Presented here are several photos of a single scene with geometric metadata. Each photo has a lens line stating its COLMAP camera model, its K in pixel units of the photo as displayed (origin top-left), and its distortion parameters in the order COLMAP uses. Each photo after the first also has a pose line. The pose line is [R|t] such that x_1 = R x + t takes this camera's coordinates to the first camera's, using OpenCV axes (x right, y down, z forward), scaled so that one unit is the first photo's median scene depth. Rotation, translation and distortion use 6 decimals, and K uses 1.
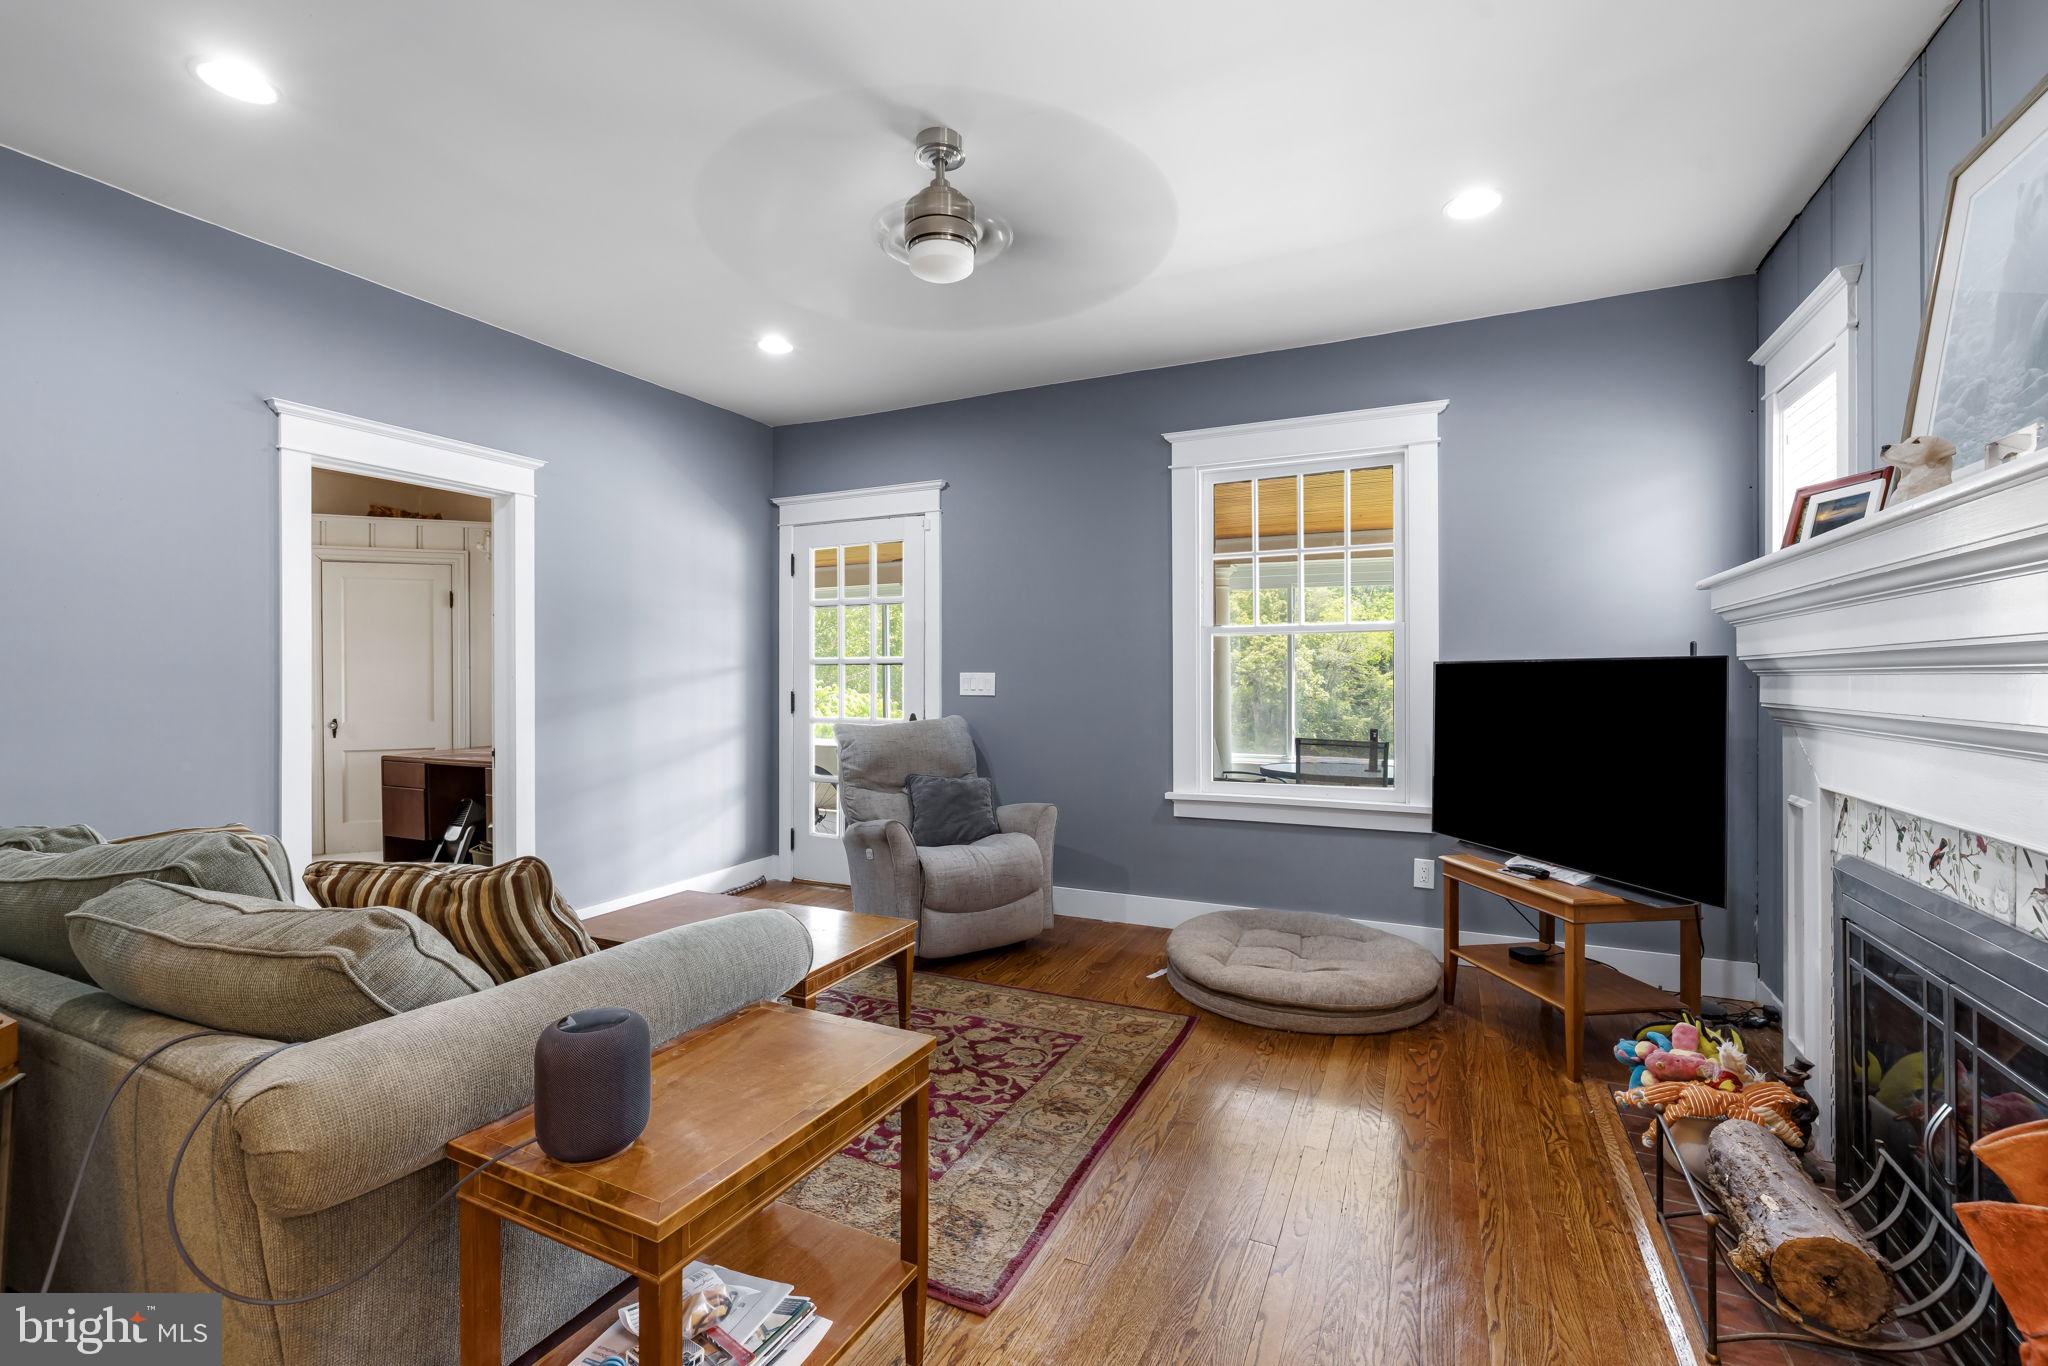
lens RADIAL K [[893.9, 0, 1024.0], [0, 893.9, 683.0], [0, 0, 1]] dist [-0.003026, 0.000753]
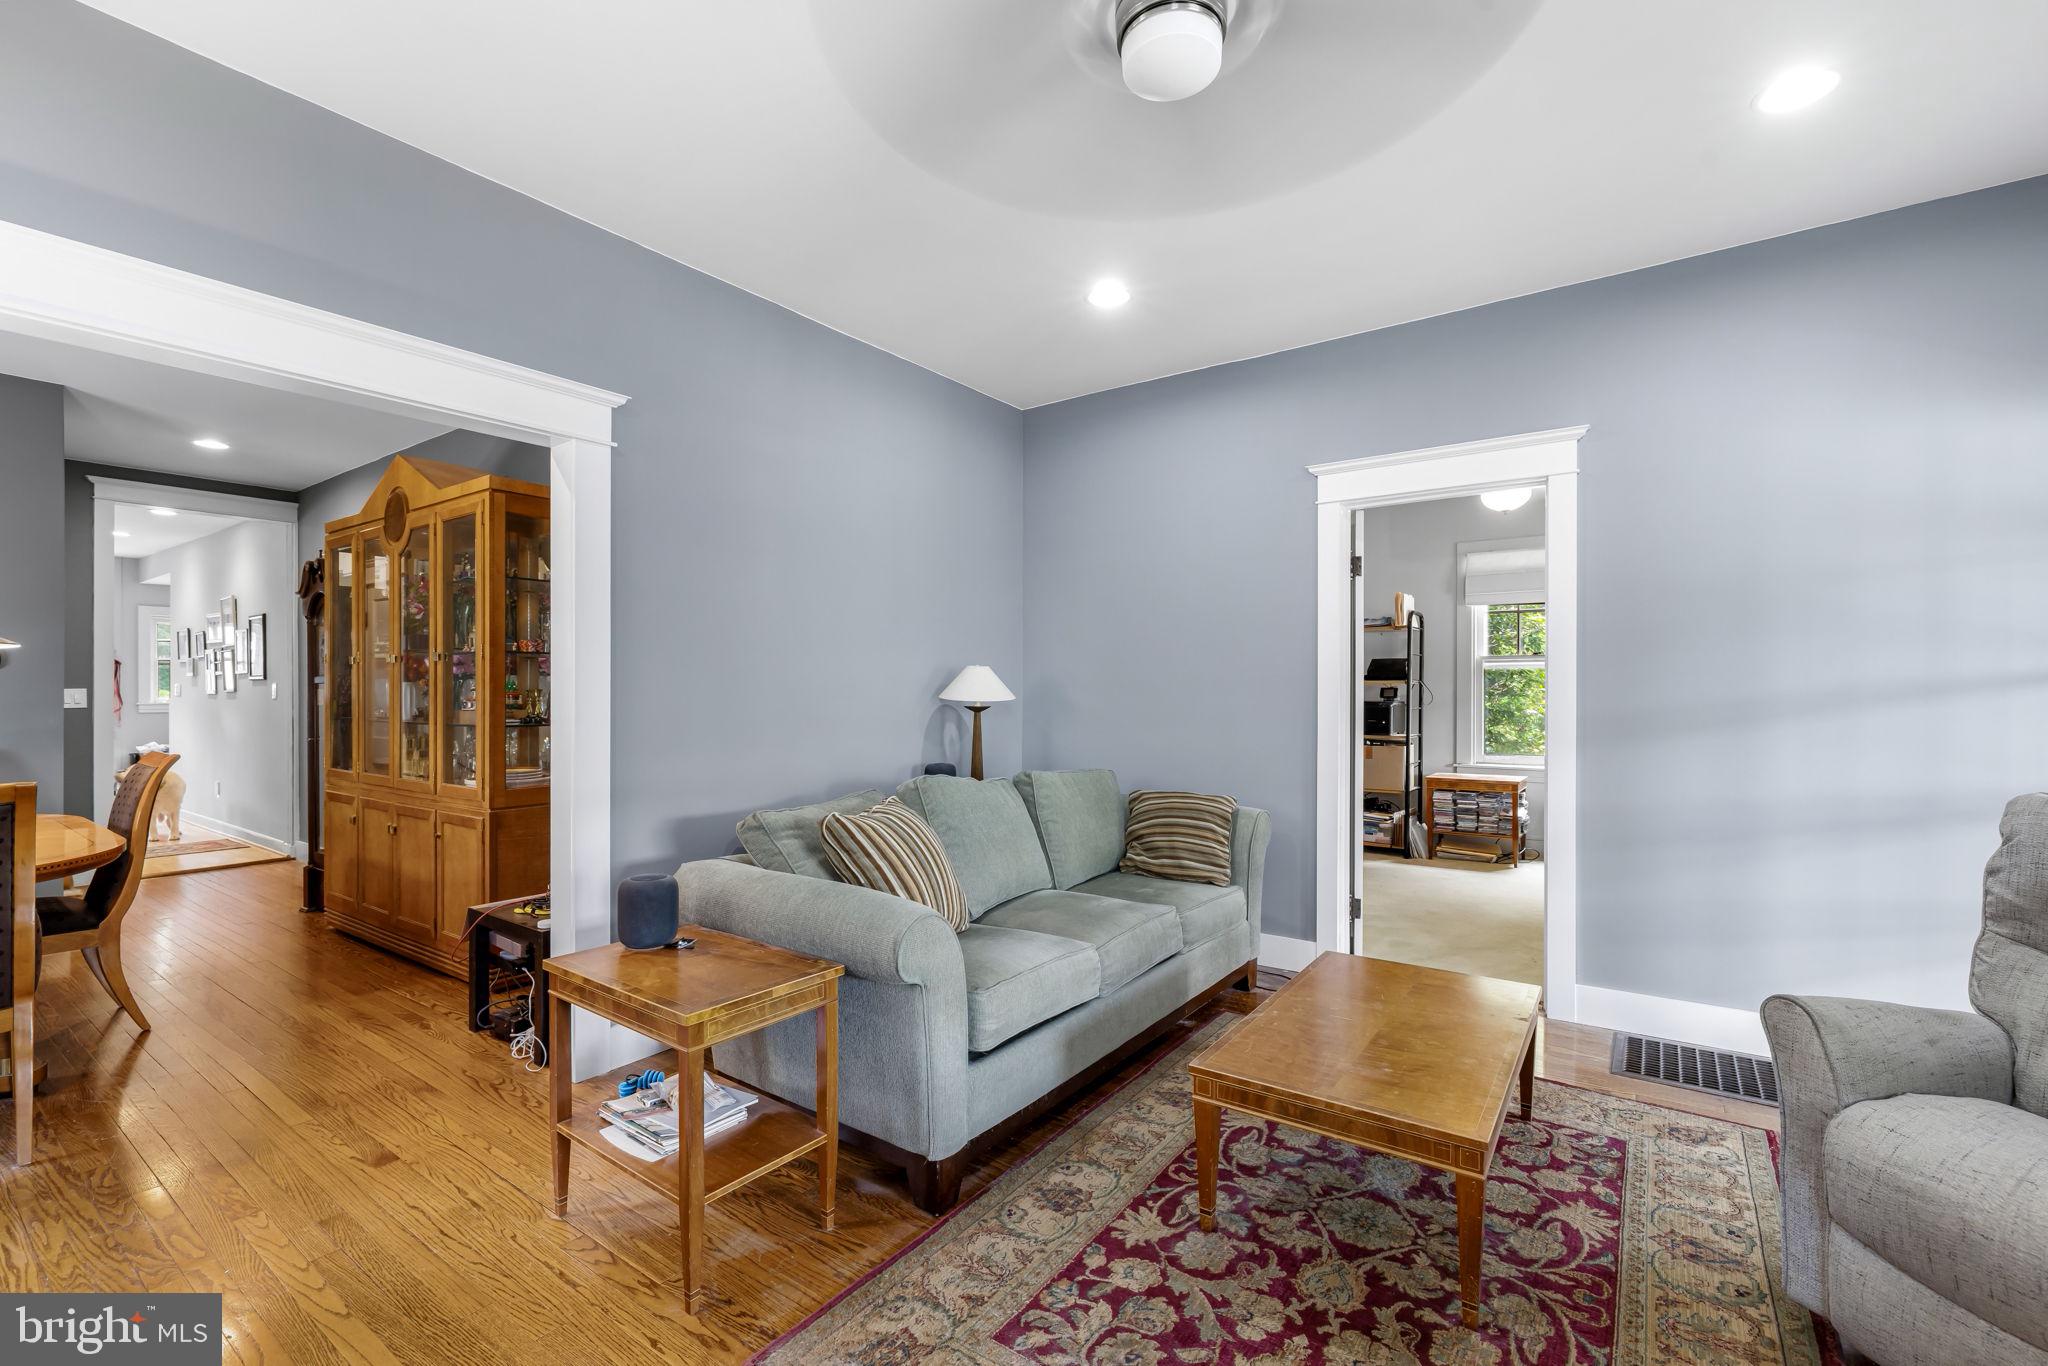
lens RADIAL K [[893.9, 0, 1024.0], [0, 893.9, 683.0], [0, 0, 1]] dist [-0.003026, 0.000753]
pose [[-0.191575, -0.002931, -0.981474, 0.453443], [-0.004031, 0.999989, -0.002200, -0.009294], [0.981470, 0.003535, -0.191585, 0.802362]]
